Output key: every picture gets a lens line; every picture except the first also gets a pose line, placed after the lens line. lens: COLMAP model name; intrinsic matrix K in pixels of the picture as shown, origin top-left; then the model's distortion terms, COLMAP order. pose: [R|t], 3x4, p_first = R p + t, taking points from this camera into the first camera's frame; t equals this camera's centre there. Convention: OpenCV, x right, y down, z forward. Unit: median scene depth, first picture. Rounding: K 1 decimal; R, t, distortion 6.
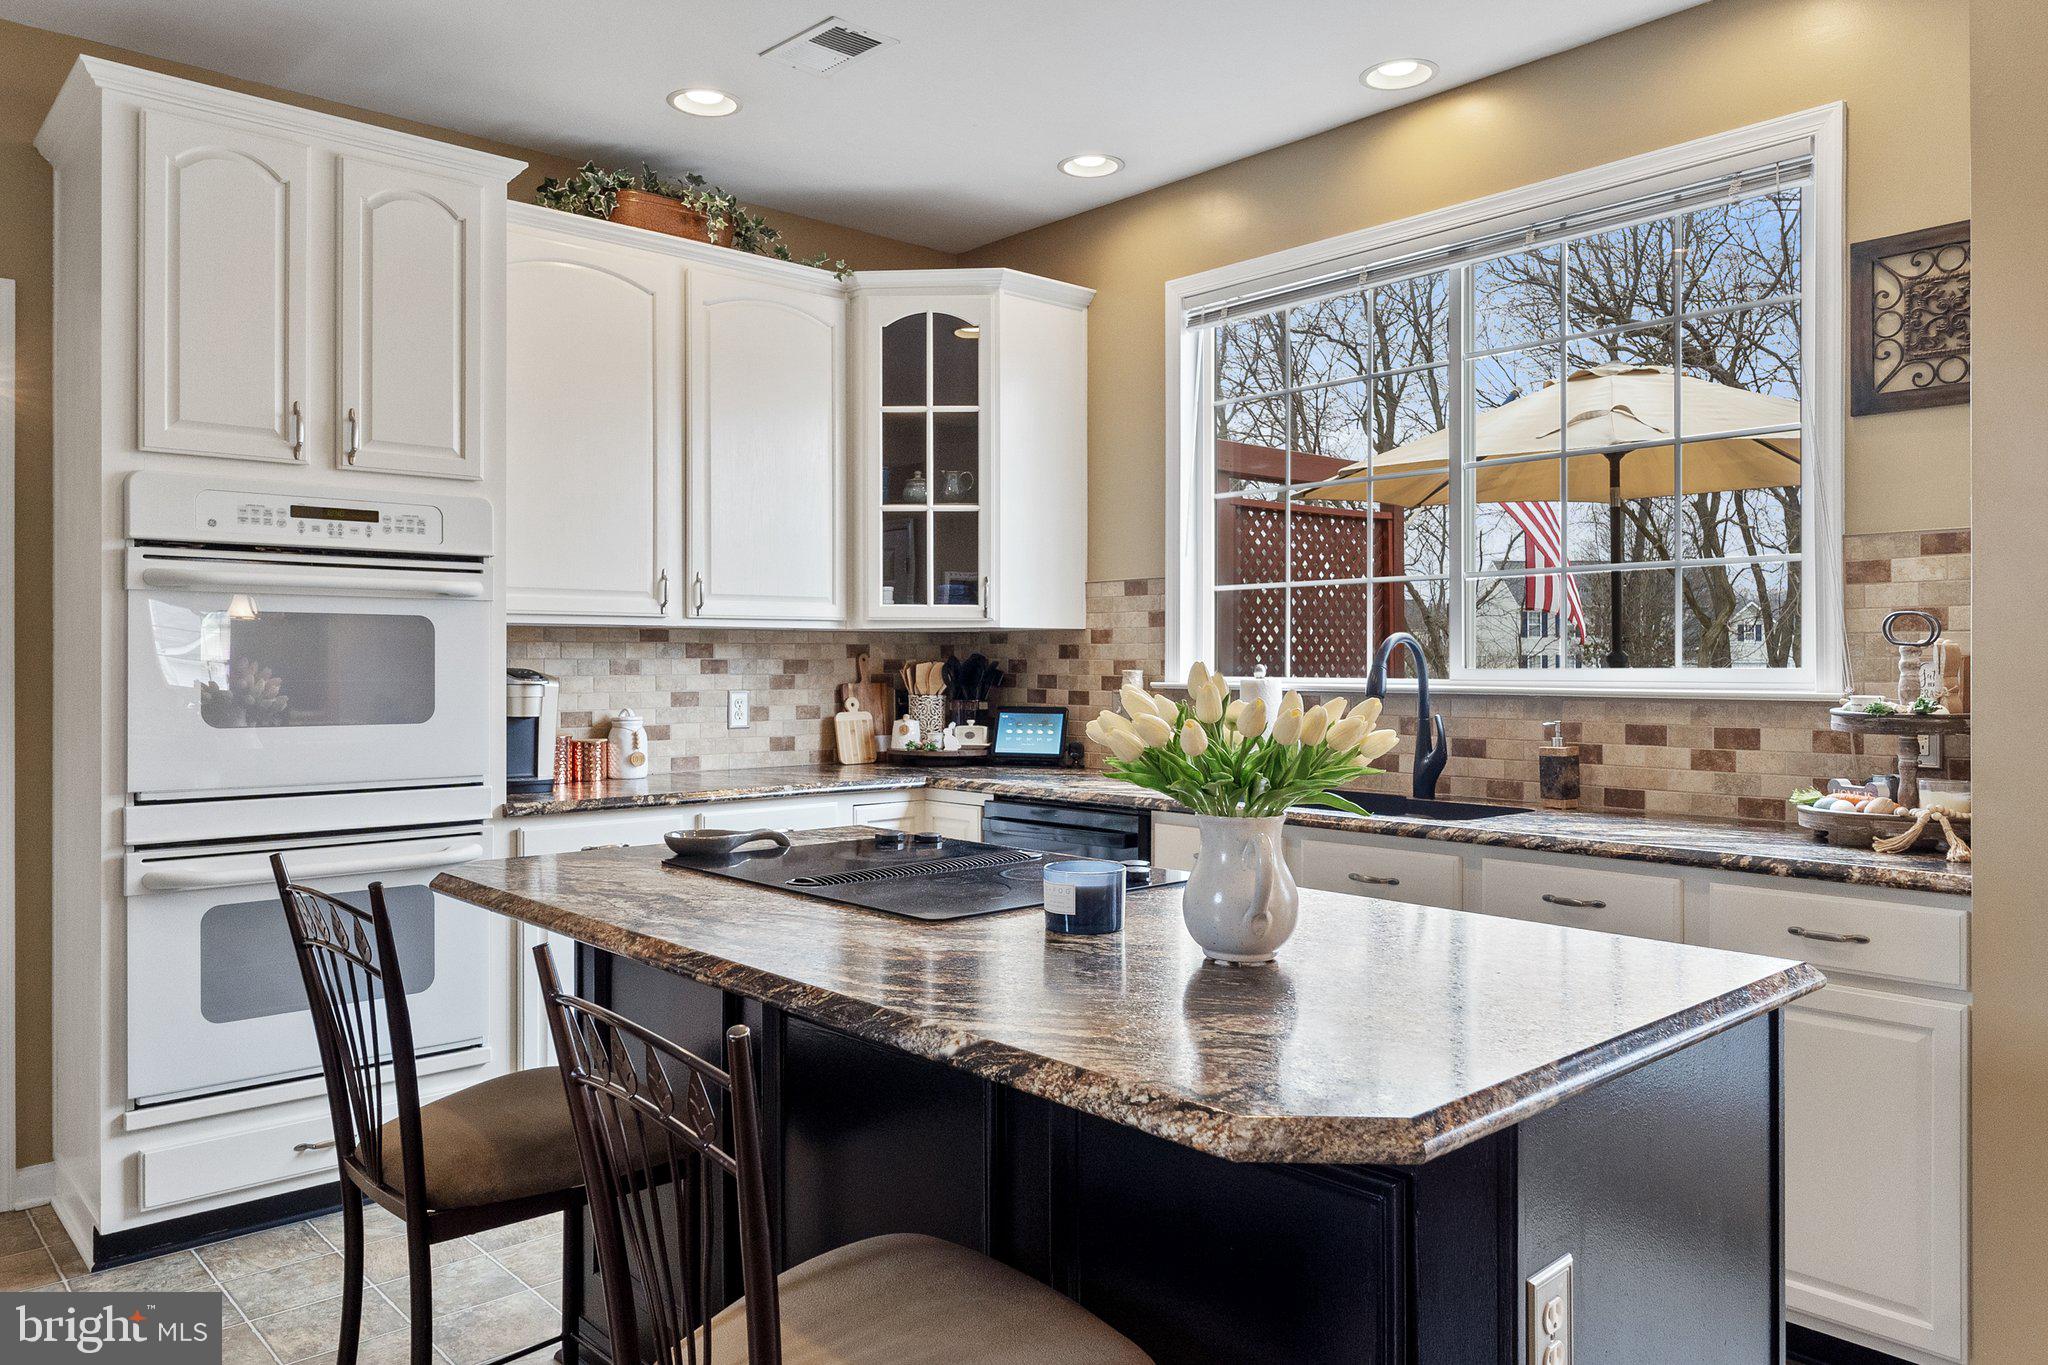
lens RADIAL K [[1404.5, 0, 1031.2], [0, 1404.5, 681.3], [0, 0, 1]] dist [-0.005151, -0.002090]
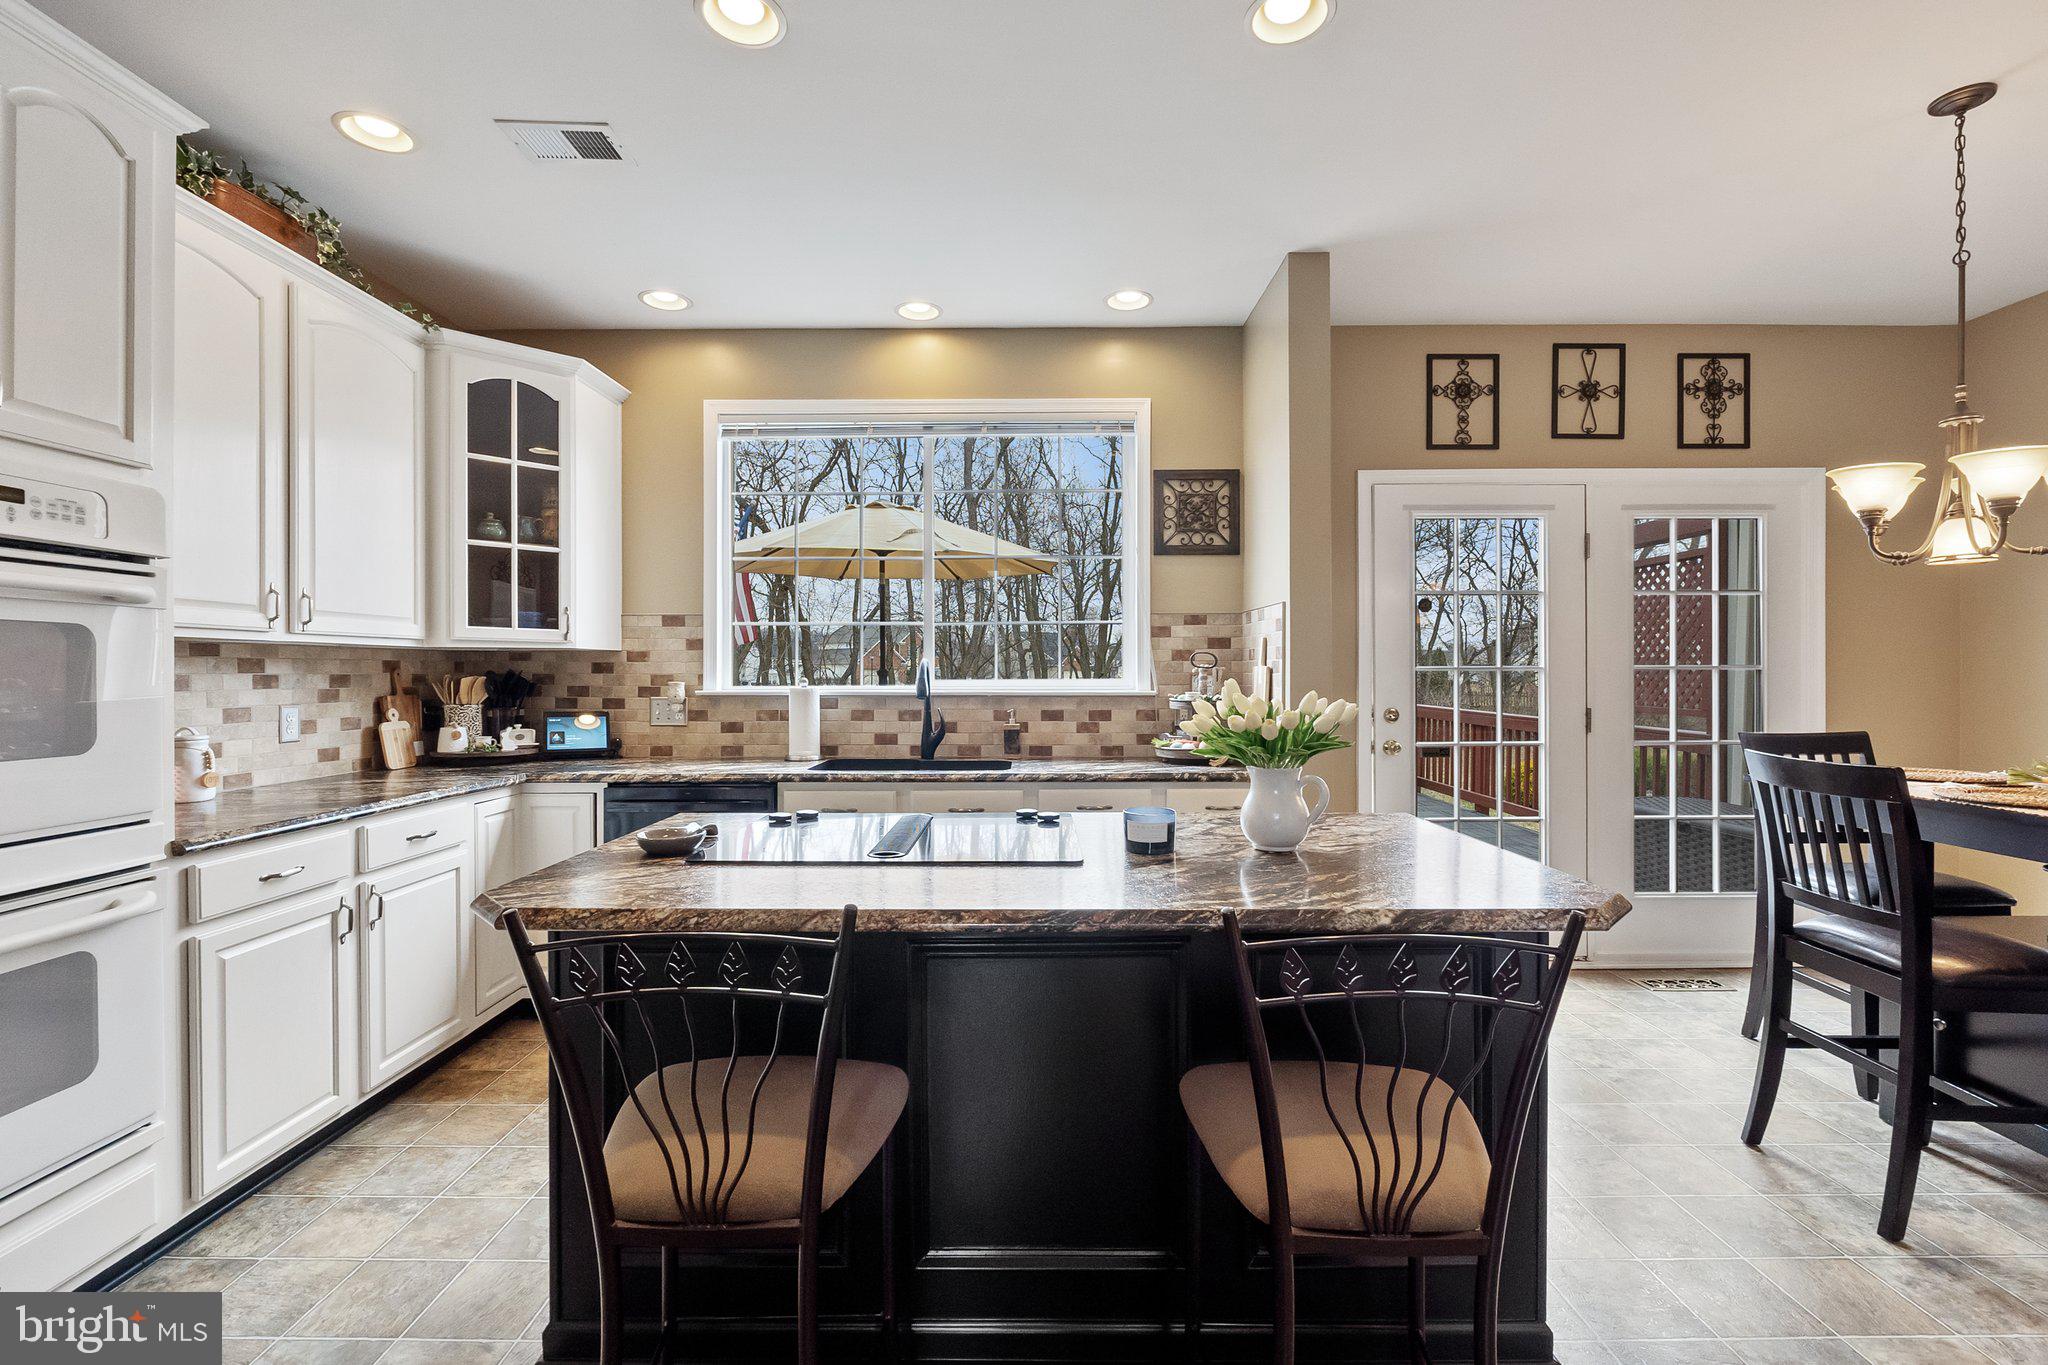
lens RADIAL K [[875.1, 0, 1025.4], [0, 875.1, 686.6], [0, 0, 1]] dist [-0.007713, -0.000240]
pose [[0.677861, -0.012095, 0.735091, -0.323480], [0.010356, 0.999923, 0.006903, -0.005895], [-0.735118, 0.002933, 0.677933, 0.187585]]
